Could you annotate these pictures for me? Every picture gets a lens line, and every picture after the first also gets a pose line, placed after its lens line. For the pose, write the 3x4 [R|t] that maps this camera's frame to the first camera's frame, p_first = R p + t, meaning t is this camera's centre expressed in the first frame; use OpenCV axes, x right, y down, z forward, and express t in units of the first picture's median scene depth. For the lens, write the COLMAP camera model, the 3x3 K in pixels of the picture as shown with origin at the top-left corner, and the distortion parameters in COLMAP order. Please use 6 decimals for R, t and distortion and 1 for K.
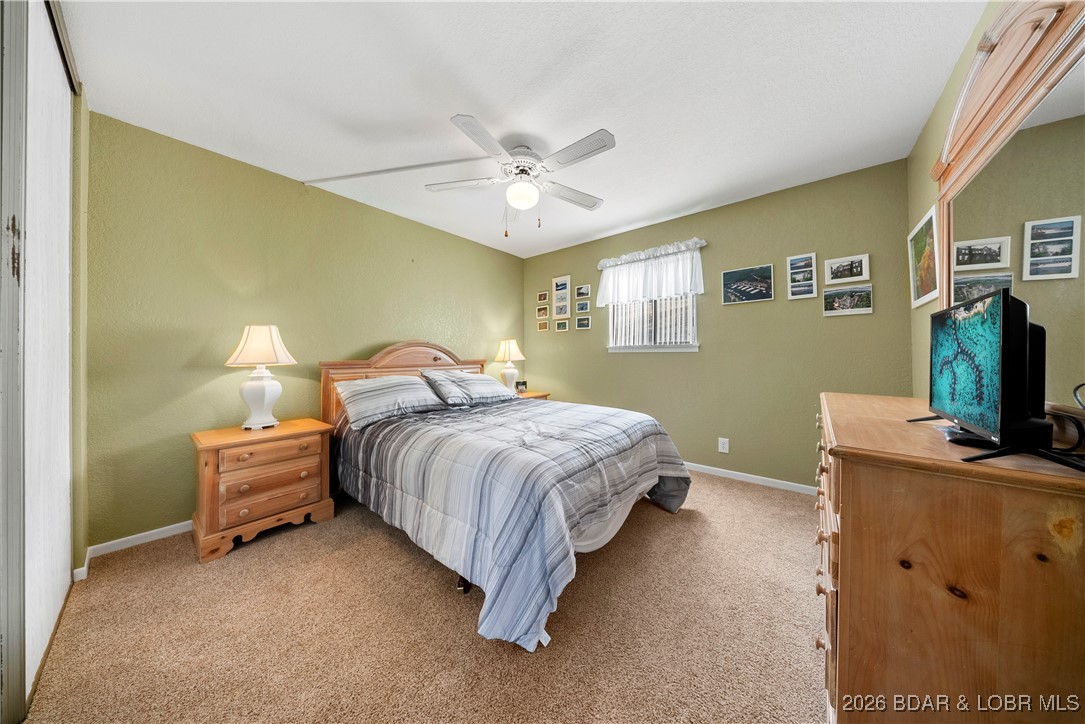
lens RADIAL K [[321.4, 0, 539.5], [0, 321.4, 355.2], [0, 0, 1]] dist [-0.001896, -0.000252]
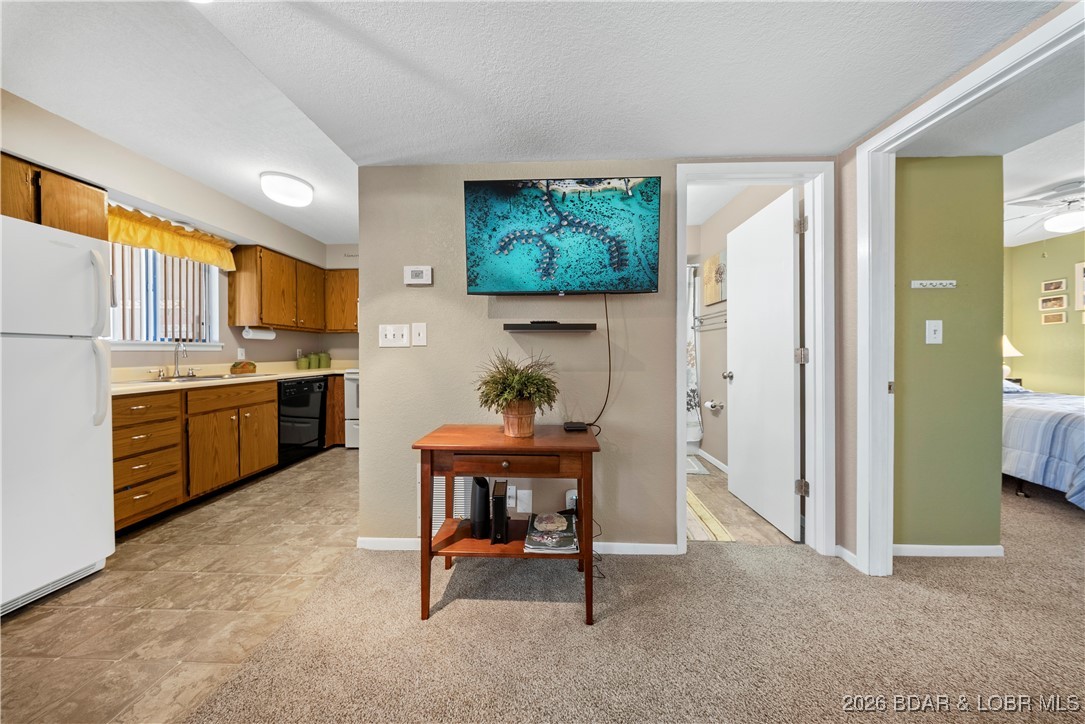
lens RADIAL K [[321.4, 0, 539.5], [0, 321.4, 355.2], [0, 0, 1]] dist [-0.001896, -0.000252]
pose [[0.615850, 0.000797, -0.787863, -0.190349], [0.004602, 0.999979, 0.004609, 0.002566], [0.787850, -0.006464, 0.615833, -0.765209]]
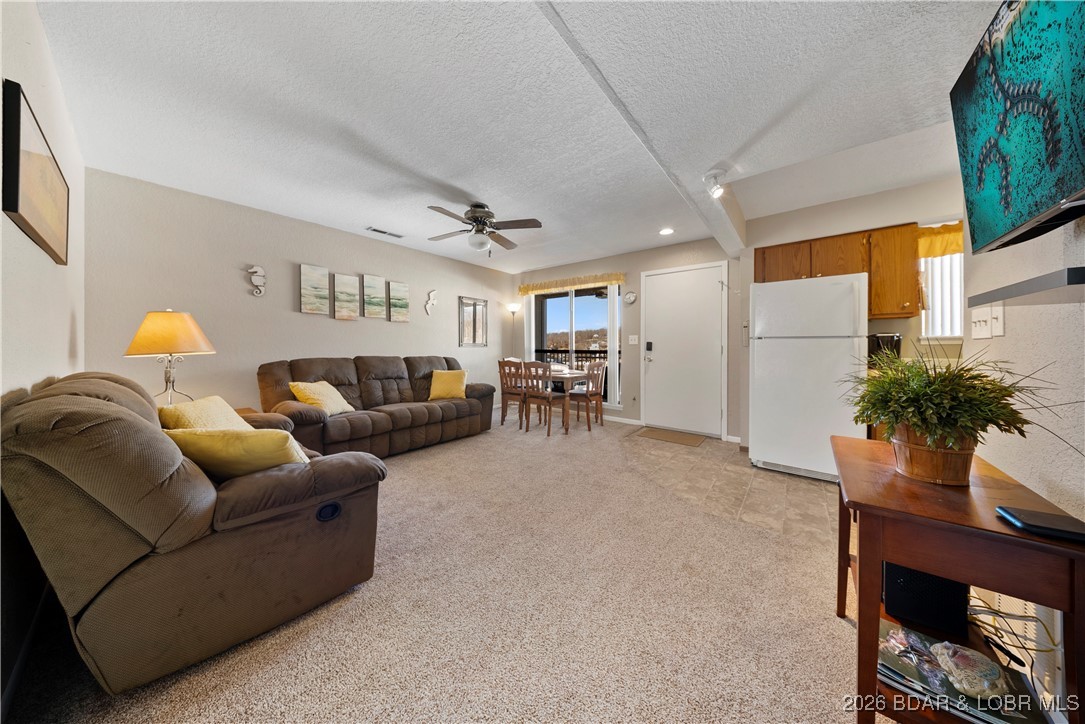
lens RADIAL K [[324.3, 0, 537.3], [0, 324.3, 350.1], [0, 0, 1]] dist [-0.001336, -0.000095]
pose [[-0.999845, 0.000122, -0.017618, -0.210227], [0.000025, 0.999985, 0.005504, 0.002006], [0.017618, 0.005503, -0.999830, -0.292625]]
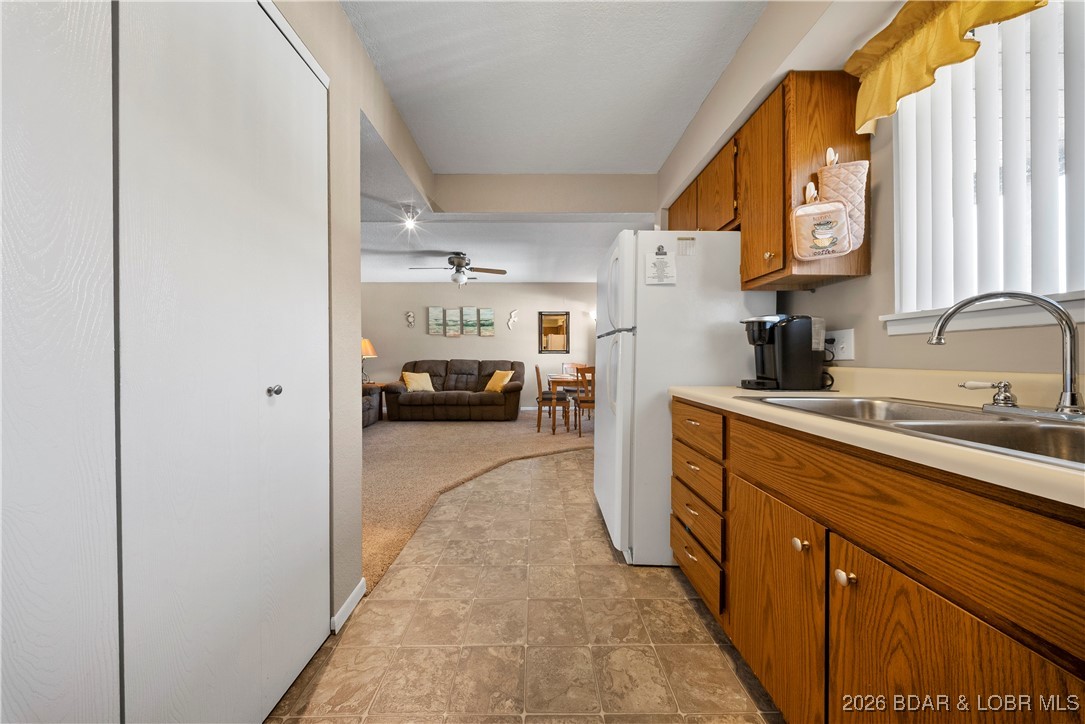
lens RADIAL K [[324.3, 0, 538.8], [0, 324.3, 359.9], [0, 0, 1]] dist [-0.001416, -0.000125]
pose [[-0.644738, -0.007298, 0.764369, -1.181126], [-0.000803, 0.999960, 0.008869, 0.014847], [-0.764403, 0.005104, -0.644718, -0.593460]]
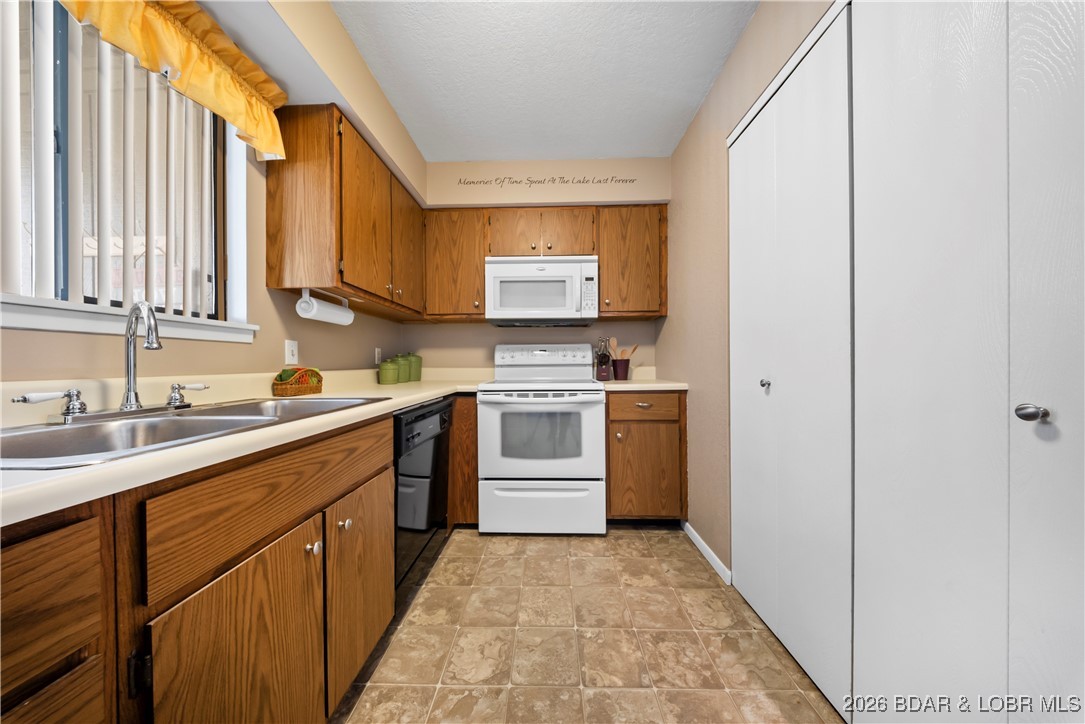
lens RADIAL K [[321.2, 0, 539.5], [0, 321.2, 365.2], [0, 0, 1]] dist [-0.001716, -0.001603]
pose [[0.611769, -0.002187, -0.791033, -0.874869], [0.006113, 0.999979, 0.001963, 0.017401], [0.791013, -0.006037, 0.611770, -0.868802]]
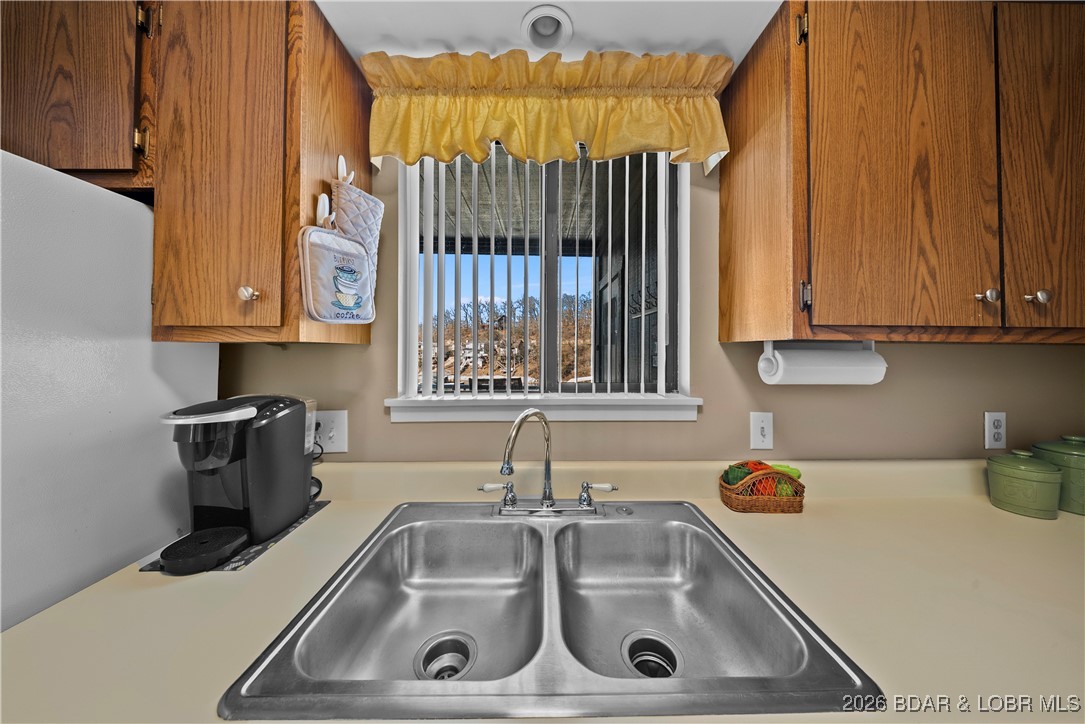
lens RADIAL K [[332.3, 0, 545.1], [0, 332.3, 343.5], [0, 0, 1]] dist [-0.005491, -0.000103]
pose [[-0.755497, -0.015830, -0.654960, -1.074700], [-0.006068, 0.999834, -0.017165, -0.068303], [0.655124, -0.008994, -0.755468, -0.775560]]
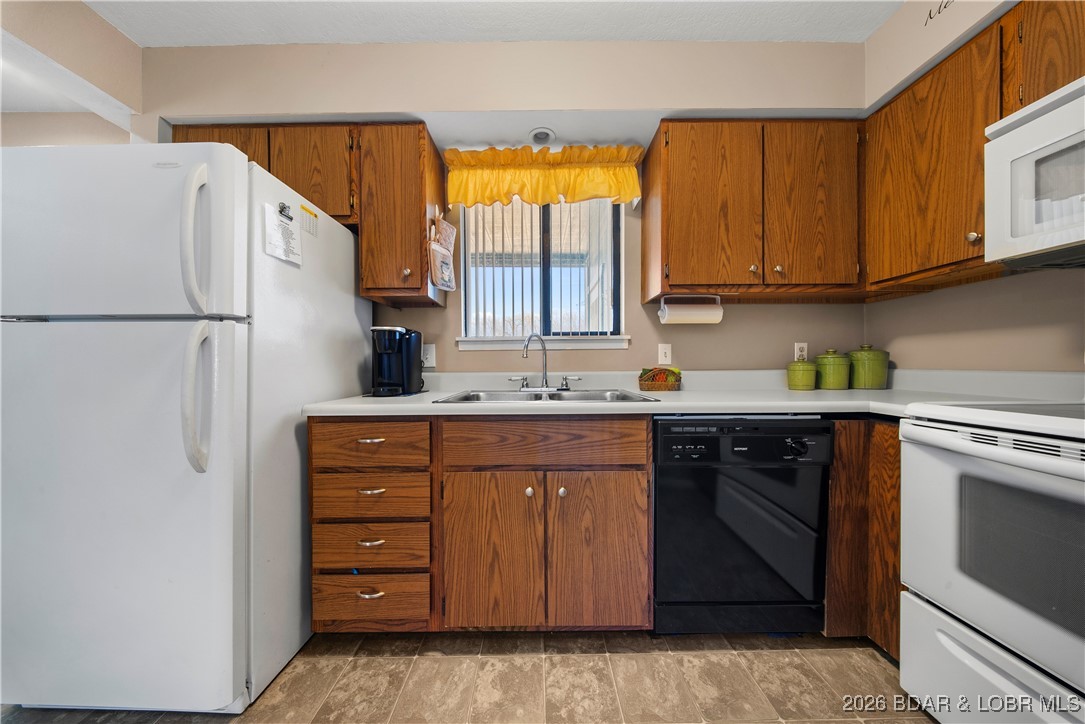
lens RADIAL K [[322.8, 0, 540.8], [0, 322.8, 368.3], [0, 0, 1]] dist [-0.000690, -0.000161]
pose [[-0.767191, 0.007508, -0.641375, -0.942358], [0.003604, 0.999966, 0.007395, 0.016713], [0.641409, 0.003362, -0.767192, -0.615294]]
